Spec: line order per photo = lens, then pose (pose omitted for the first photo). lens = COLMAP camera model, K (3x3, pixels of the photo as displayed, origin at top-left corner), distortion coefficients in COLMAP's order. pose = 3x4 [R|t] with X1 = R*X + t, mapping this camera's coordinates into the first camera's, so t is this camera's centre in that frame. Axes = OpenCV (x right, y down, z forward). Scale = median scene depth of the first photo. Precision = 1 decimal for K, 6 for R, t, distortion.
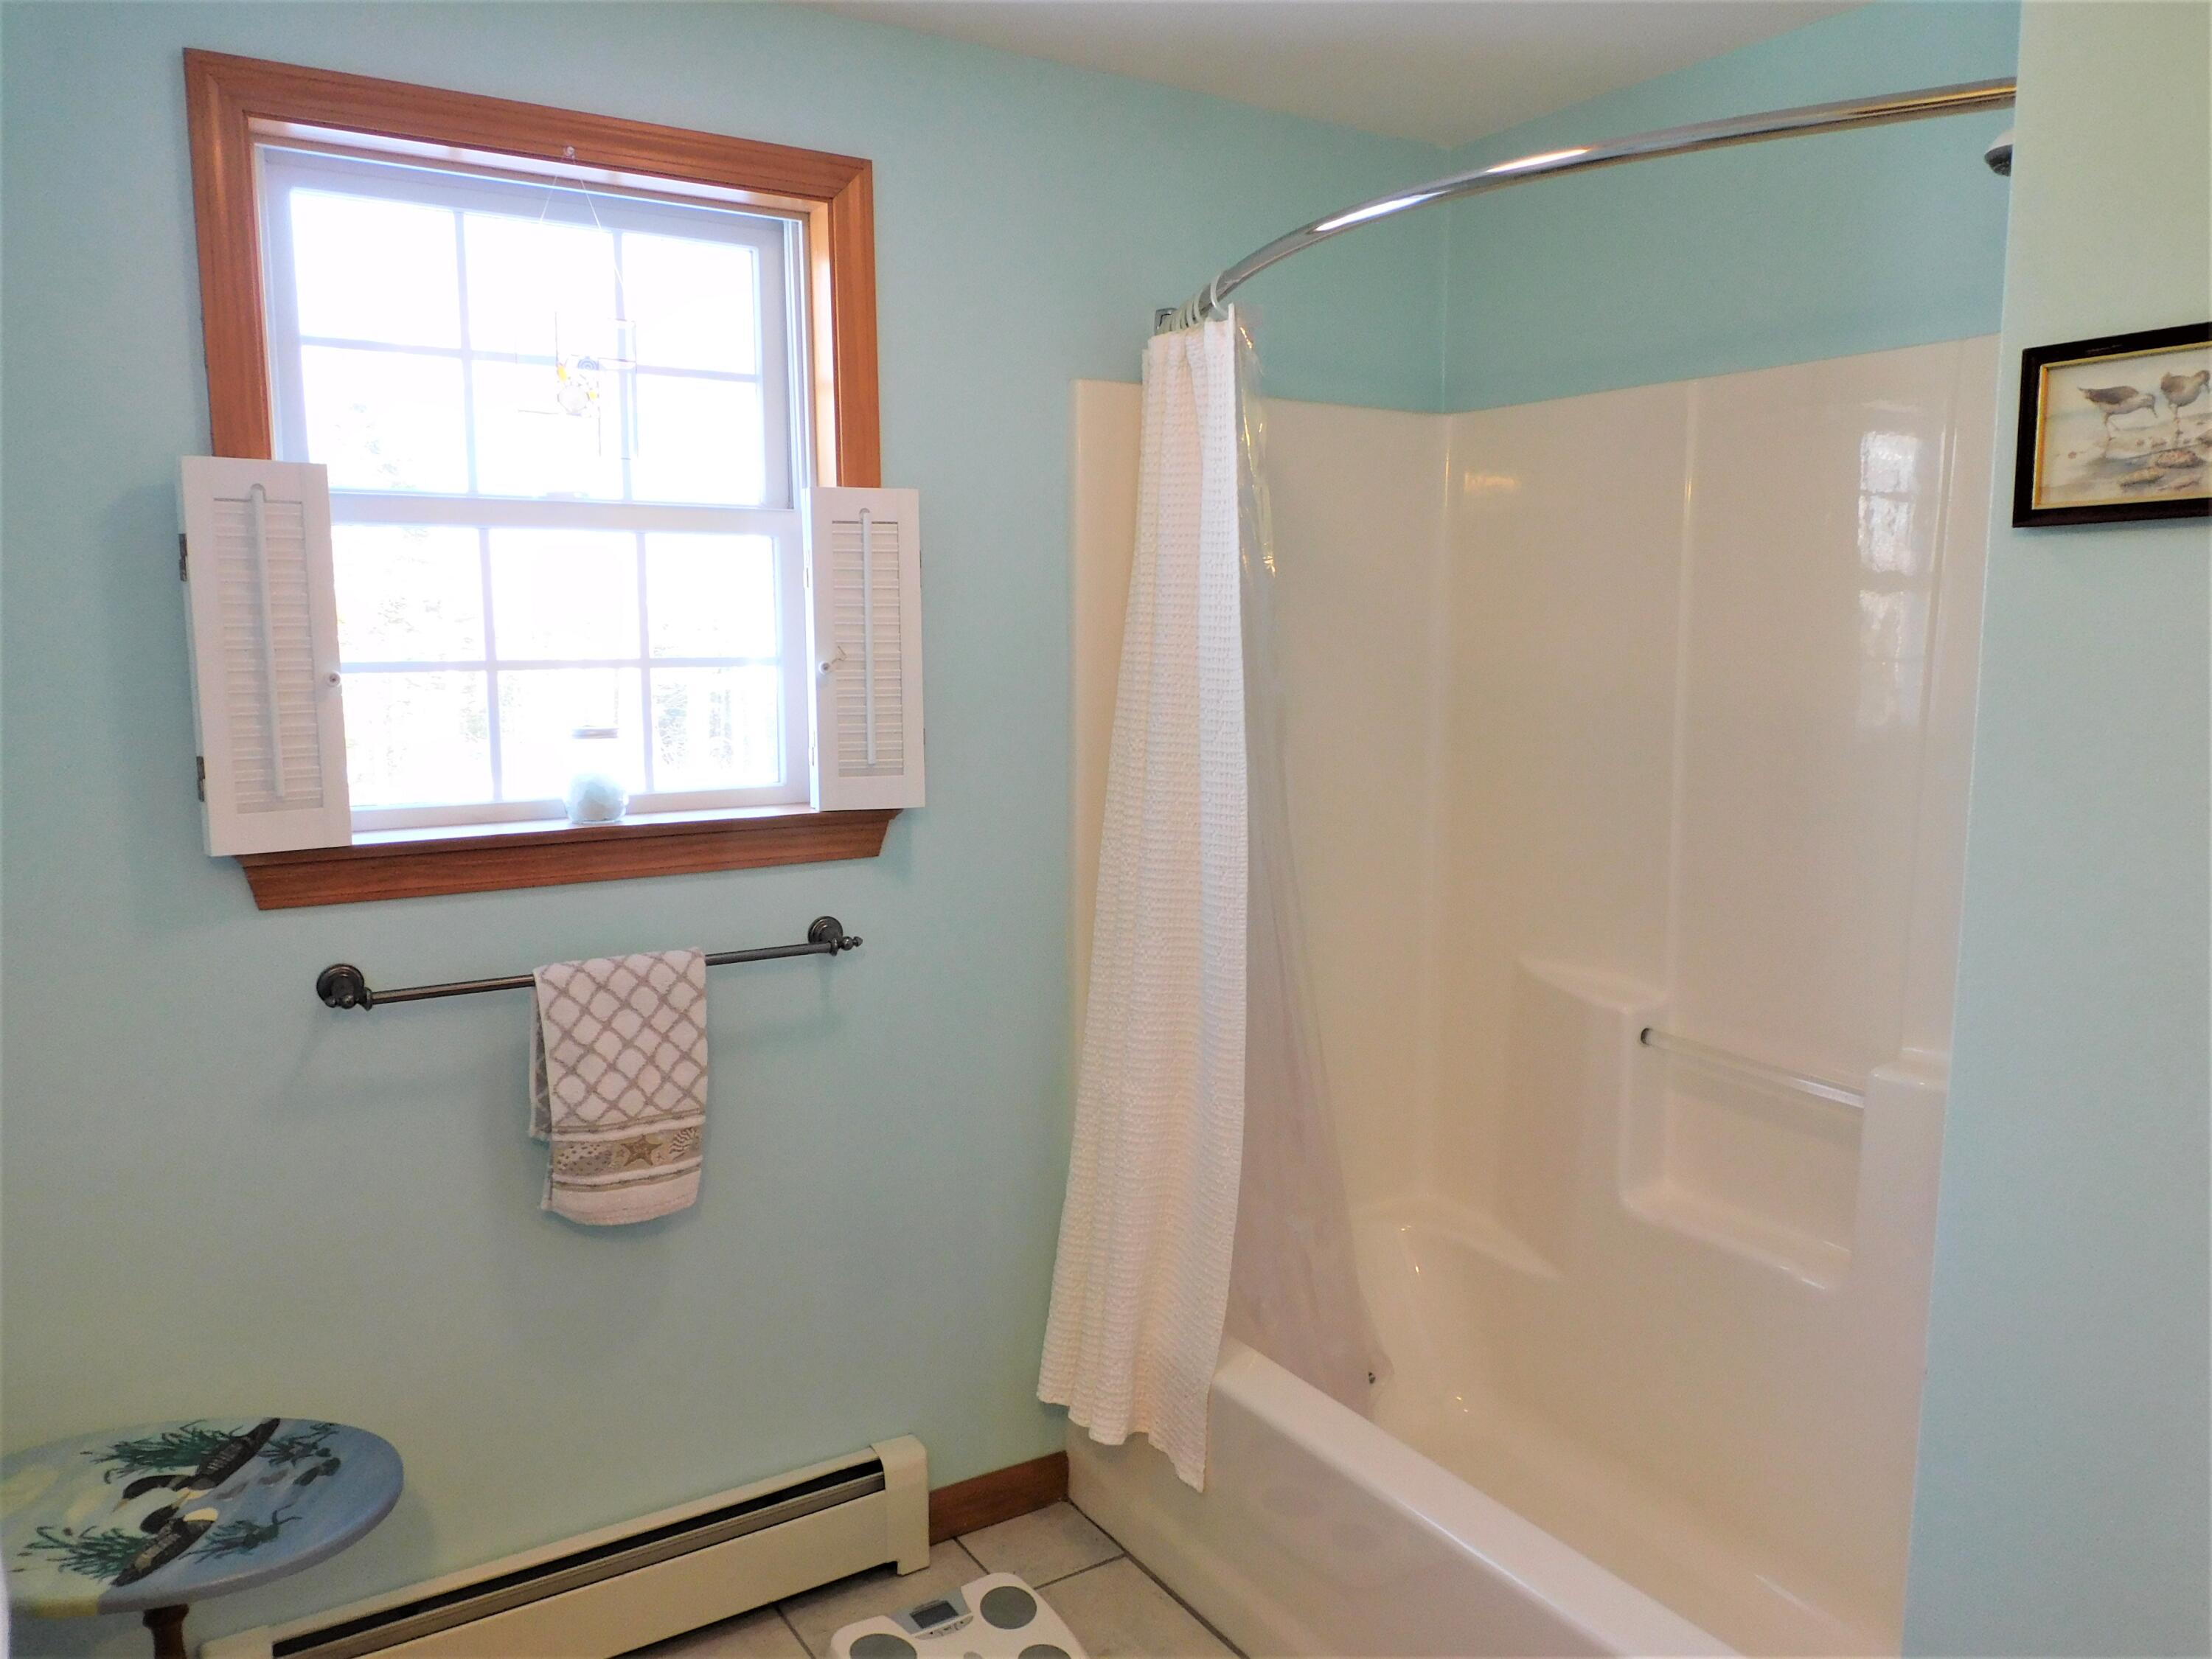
lens RADIAL K [[1576.3, 0, 1105.3], [0, 1576.3, 828.5], [0, 0, 1]] dist [-0.001575, -0.003269]
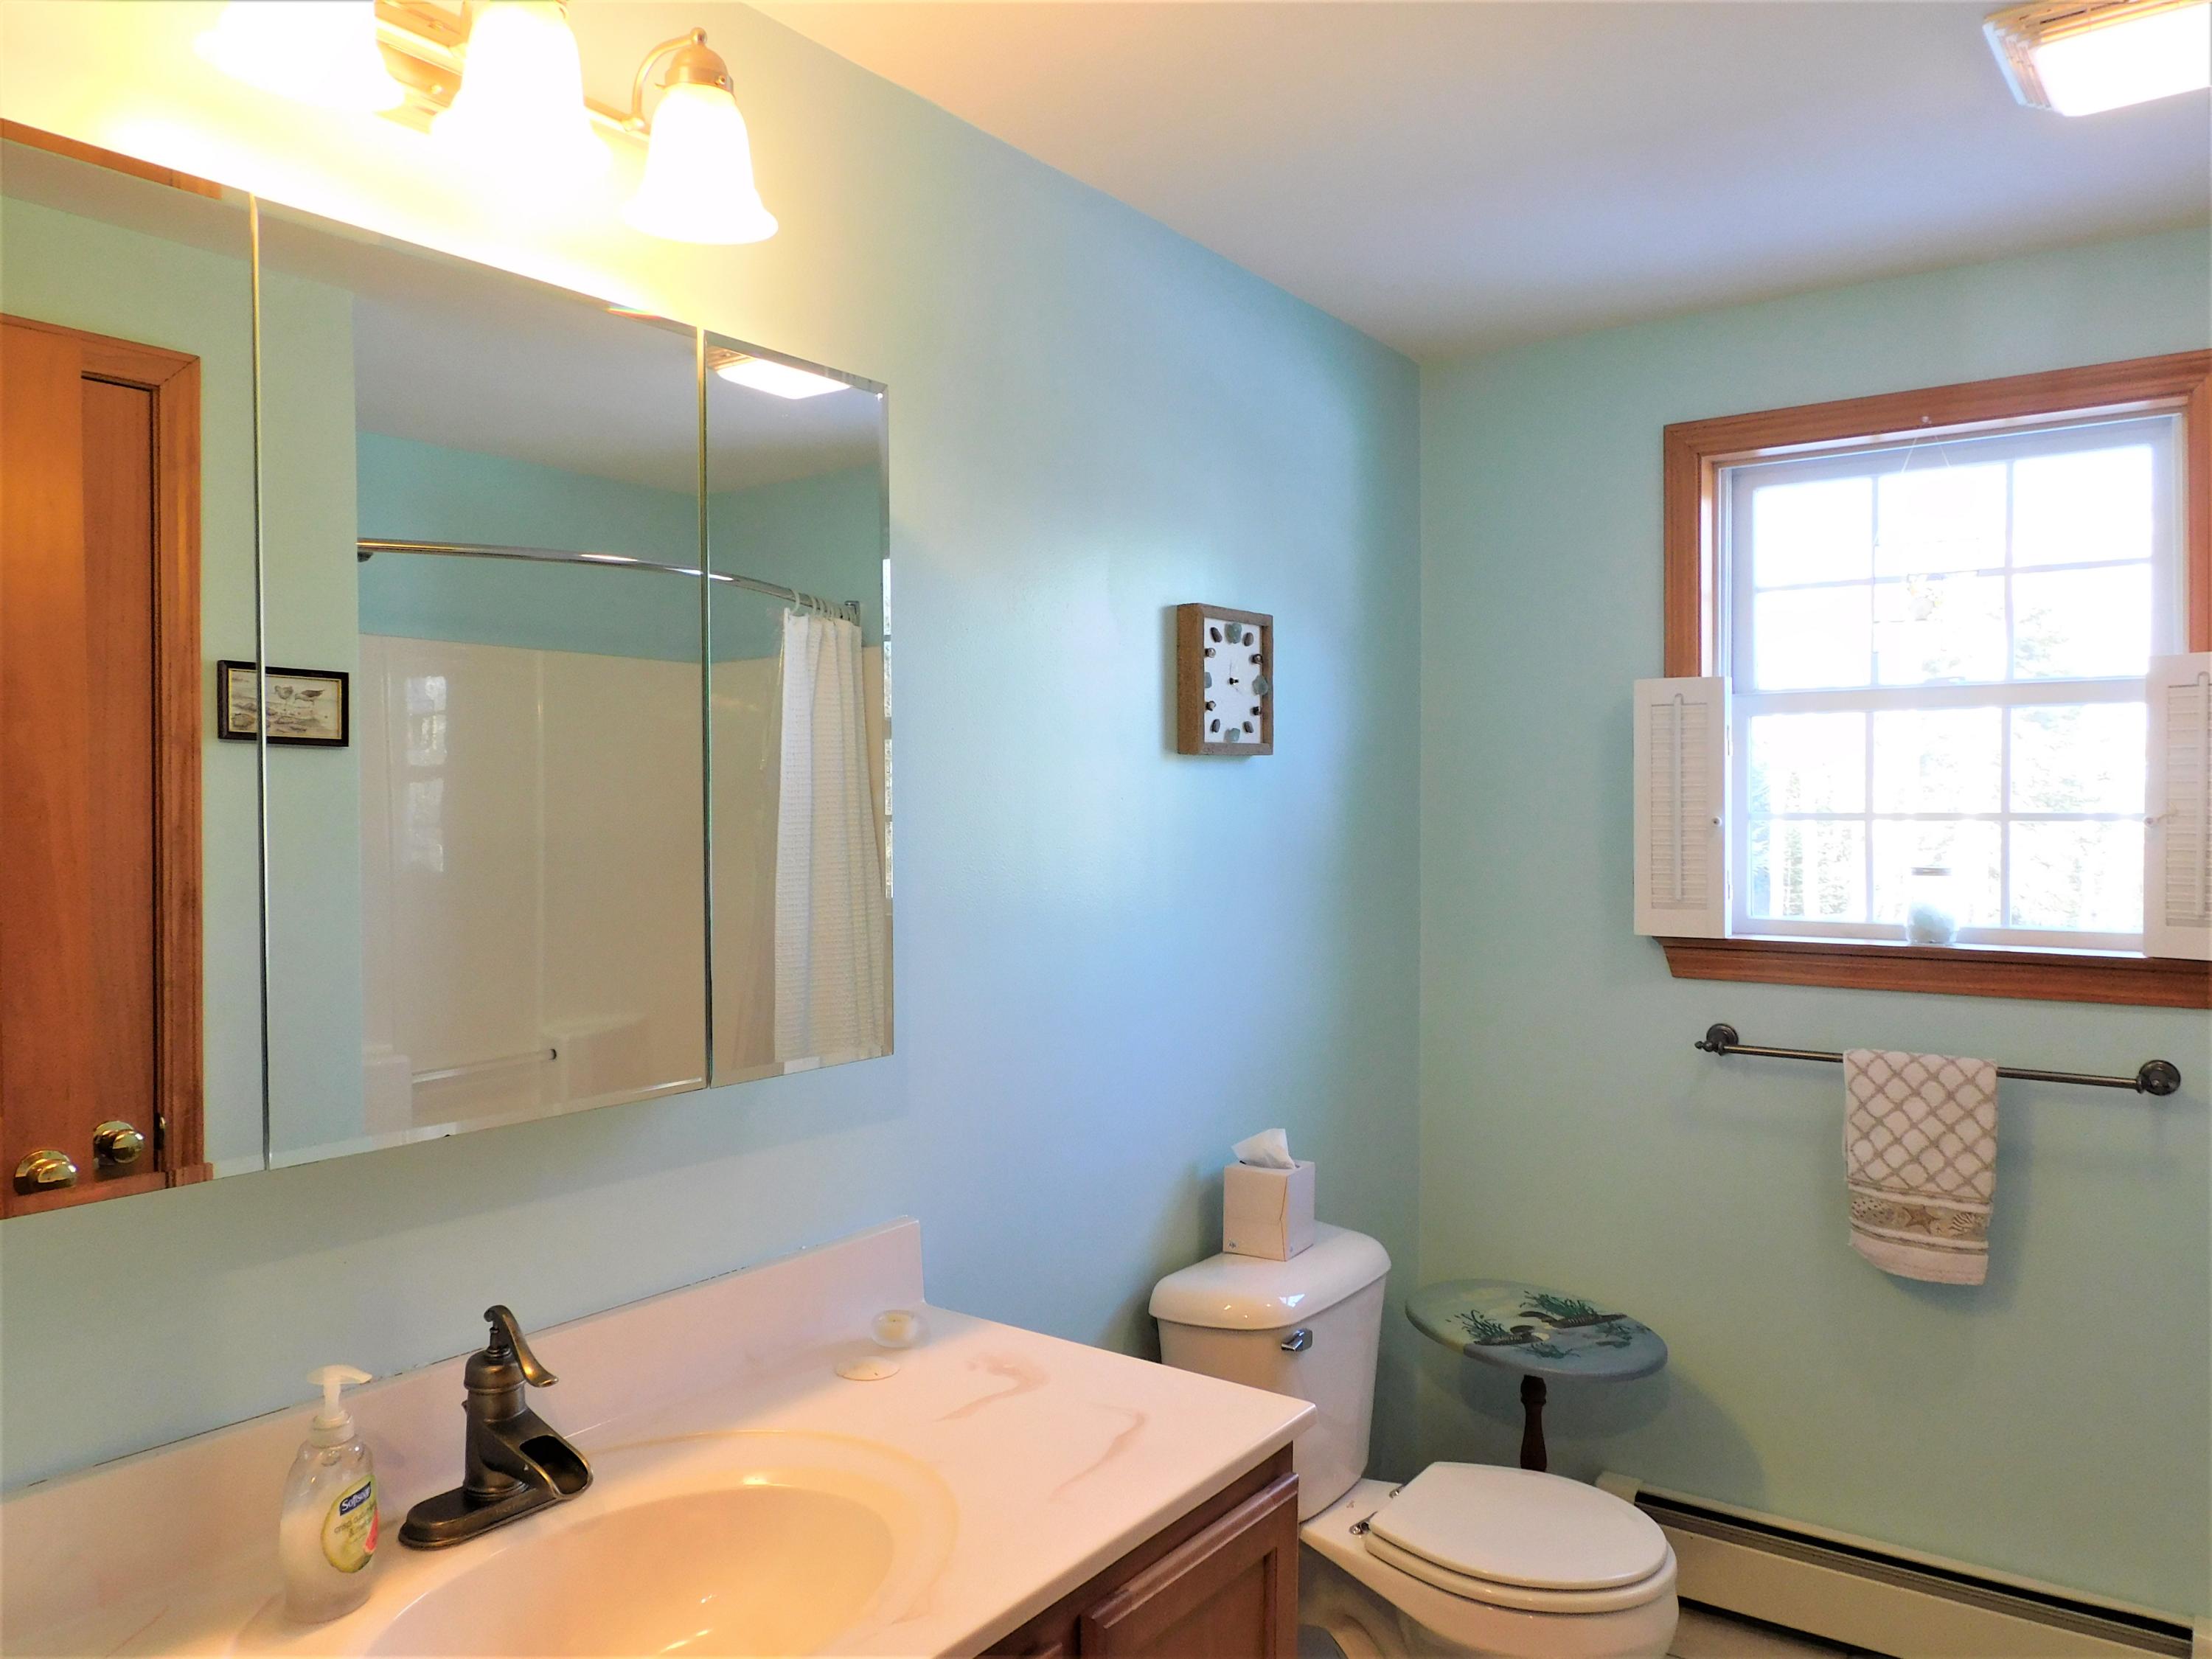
lens RADIAL K [[1576.3, 0, 1104.0], [0, 1576.3, 829.3], [0, 0, 1]] dist [-0.001575, -0.003269]
pose [[0.371950, 0.013453, -0.928155, 0.592068], [-0.118162, 0.992447, -0.032968, 0.023992], [0.920701, 0.121935, 0.370730, -0.053607]]
